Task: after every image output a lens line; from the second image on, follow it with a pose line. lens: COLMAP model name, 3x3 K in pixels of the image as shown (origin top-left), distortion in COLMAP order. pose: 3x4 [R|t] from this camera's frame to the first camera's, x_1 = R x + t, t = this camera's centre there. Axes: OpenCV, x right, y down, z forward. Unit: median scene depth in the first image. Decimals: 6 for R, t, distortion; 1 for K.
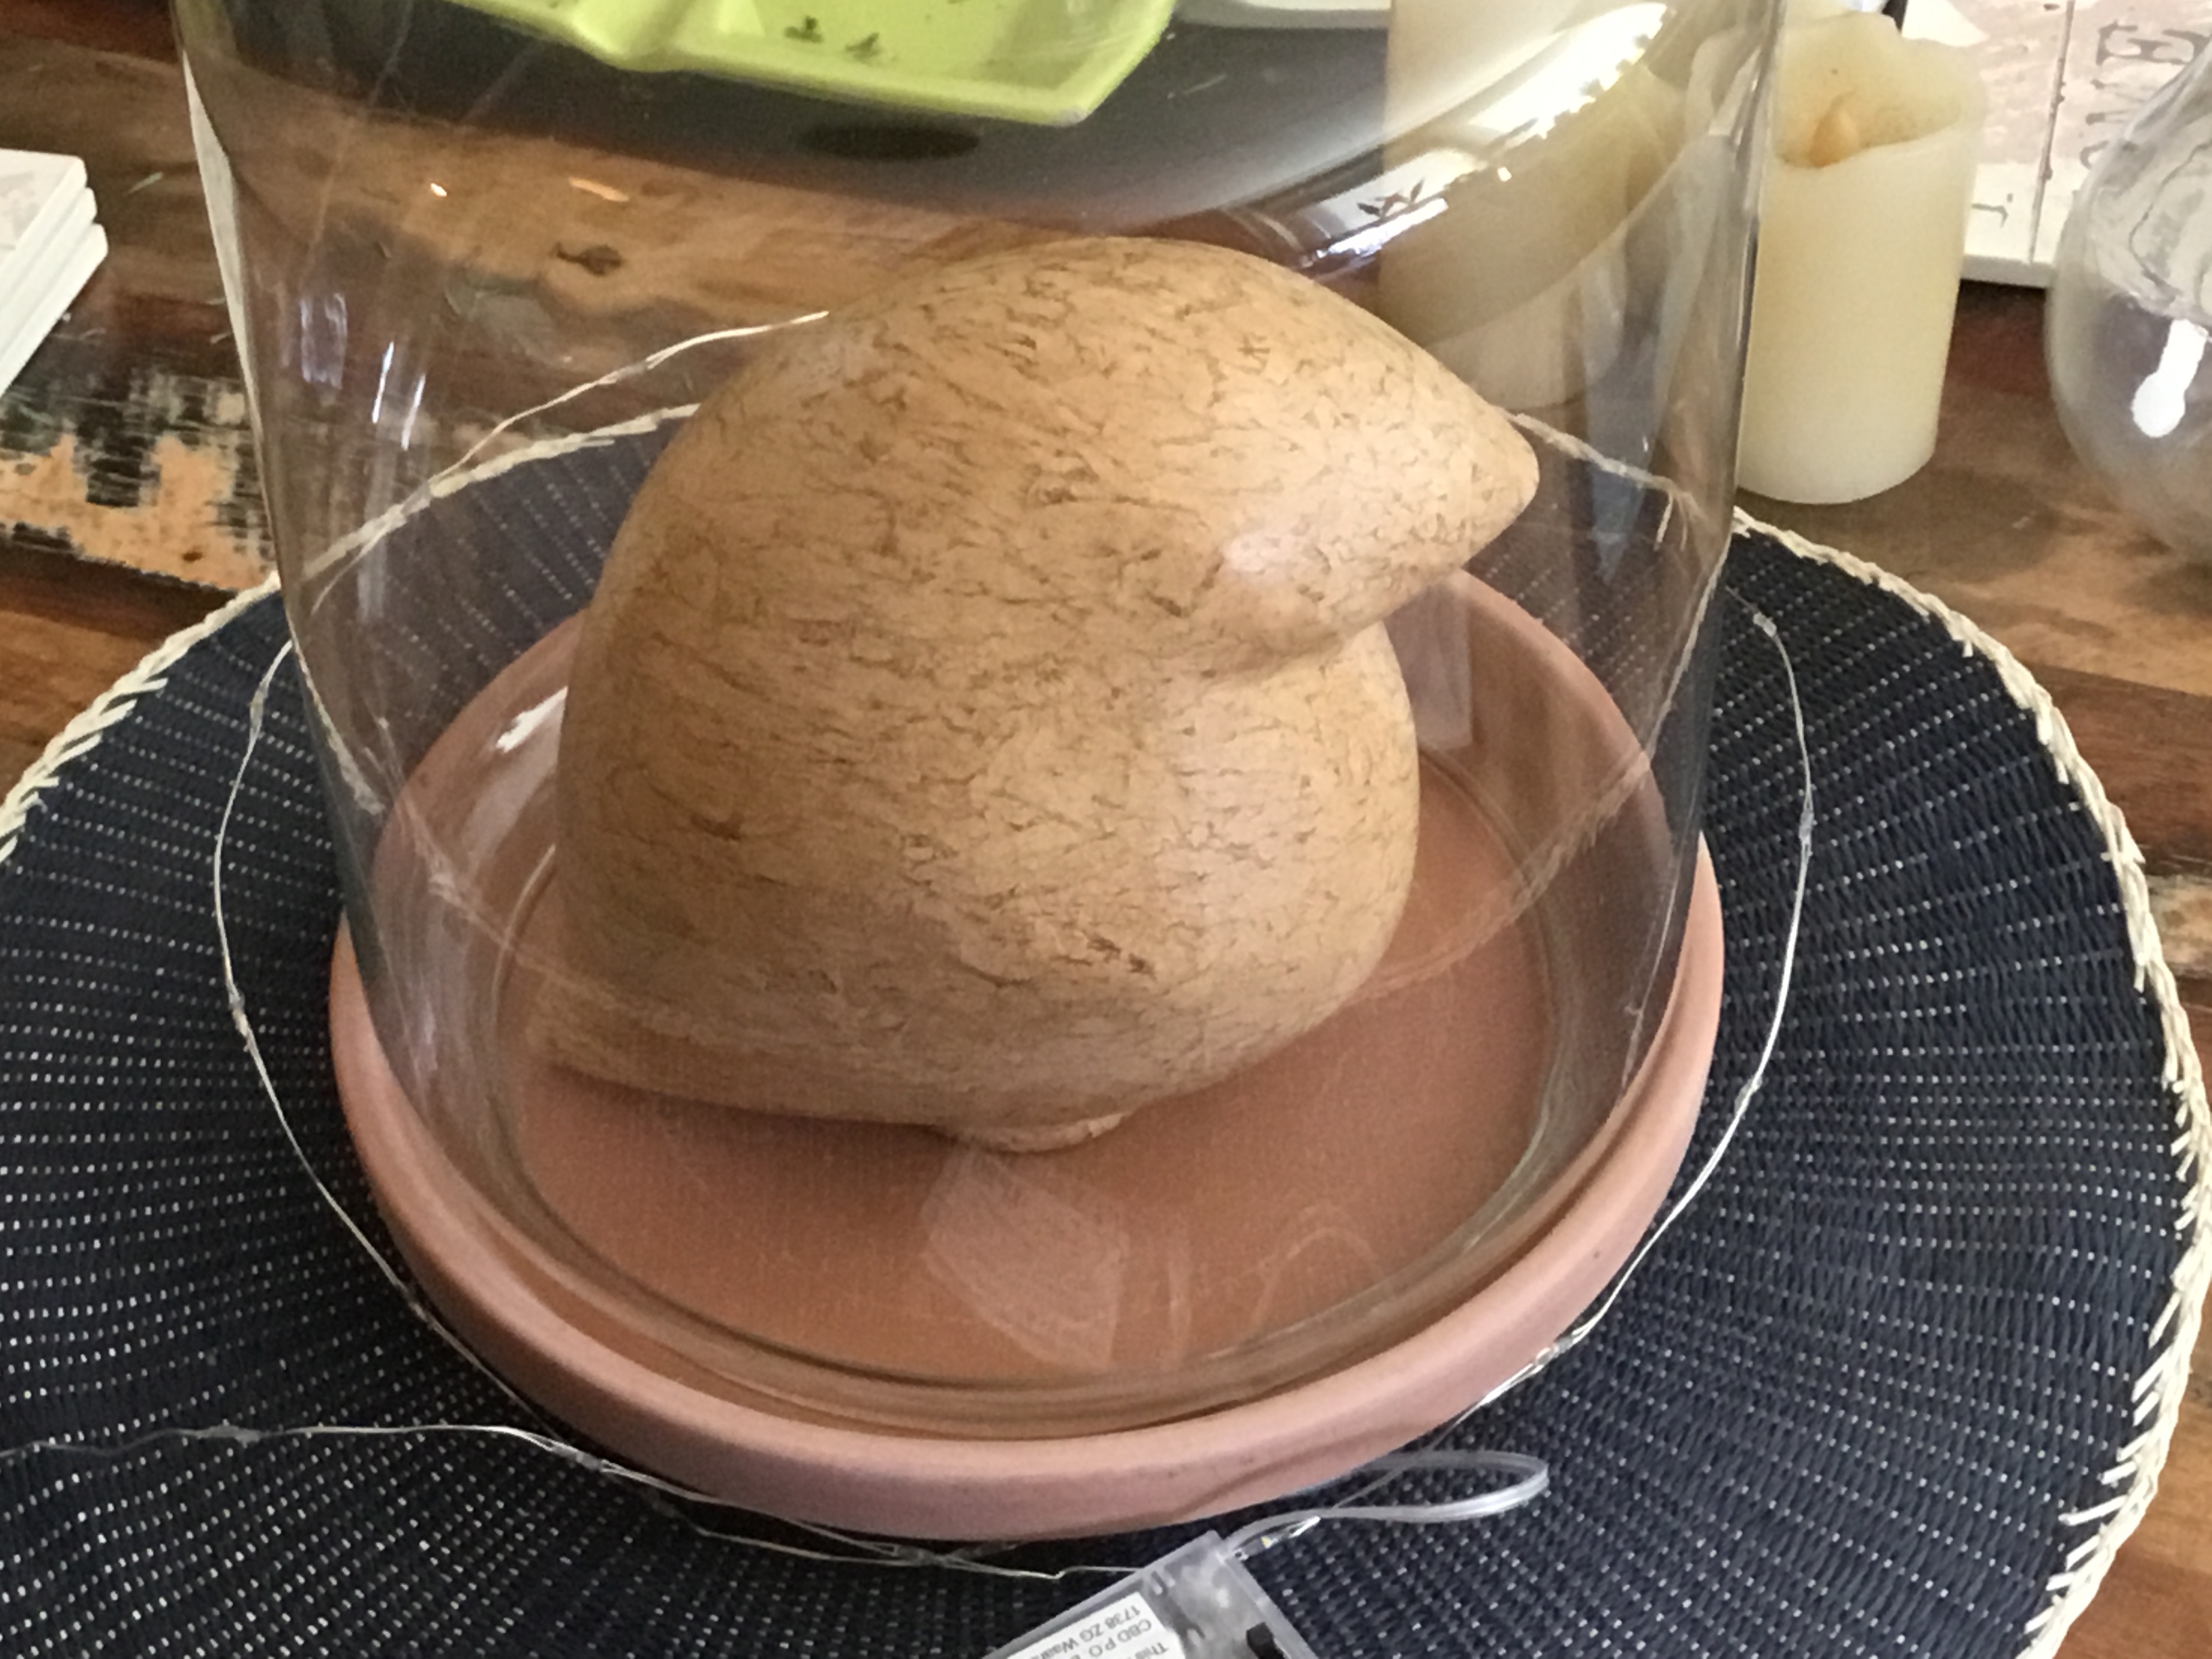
lens RADIAL K [[4475.5, 0, 1106.0], [0, 4475.5, 829.5], [0, 0, 1]] dist [0.014858, 0.556057]
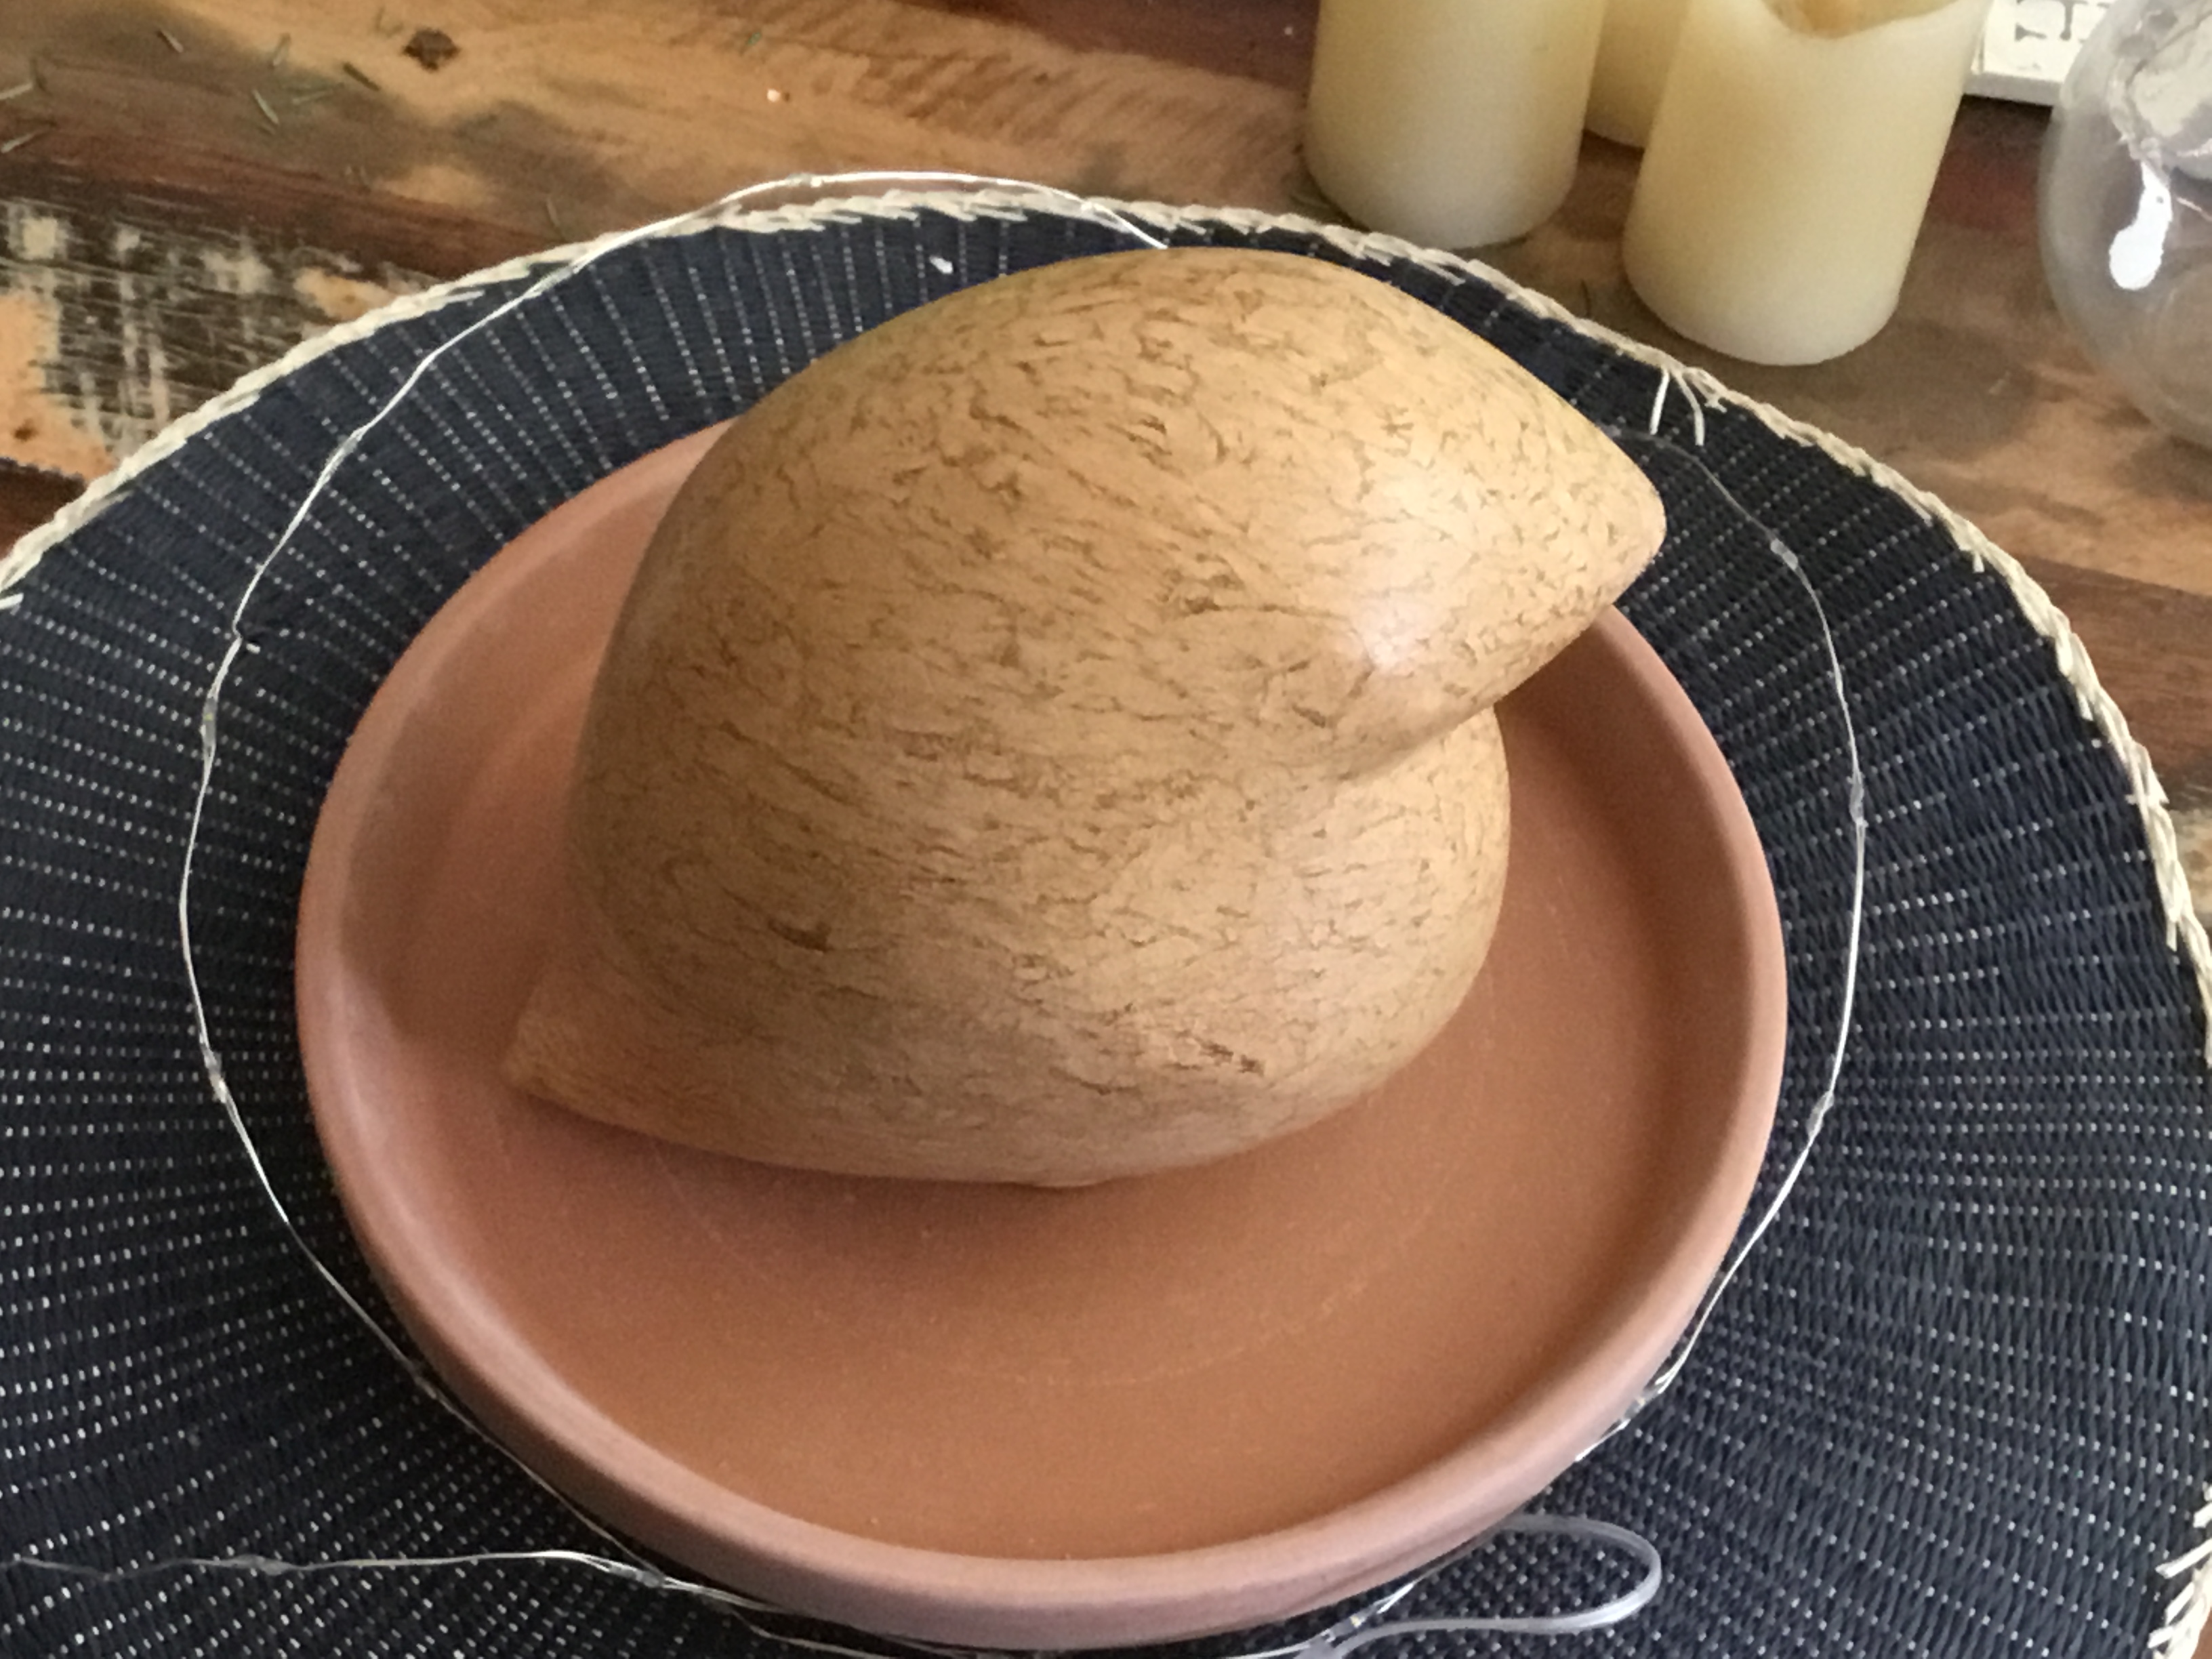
lens RADIAL K [[4475.5, 0, 1106.0], [0, 4475.5, 829.5], [0, 0, 1]] dist [0.014858, 0.556057]
pose [[0.990482, -0.023579, 0.135610, -0.143533], [0.000327, 0.985619, 0.168980, -0.170820], [-0.137645, -0.167327, 0.976246, 0.098753]]
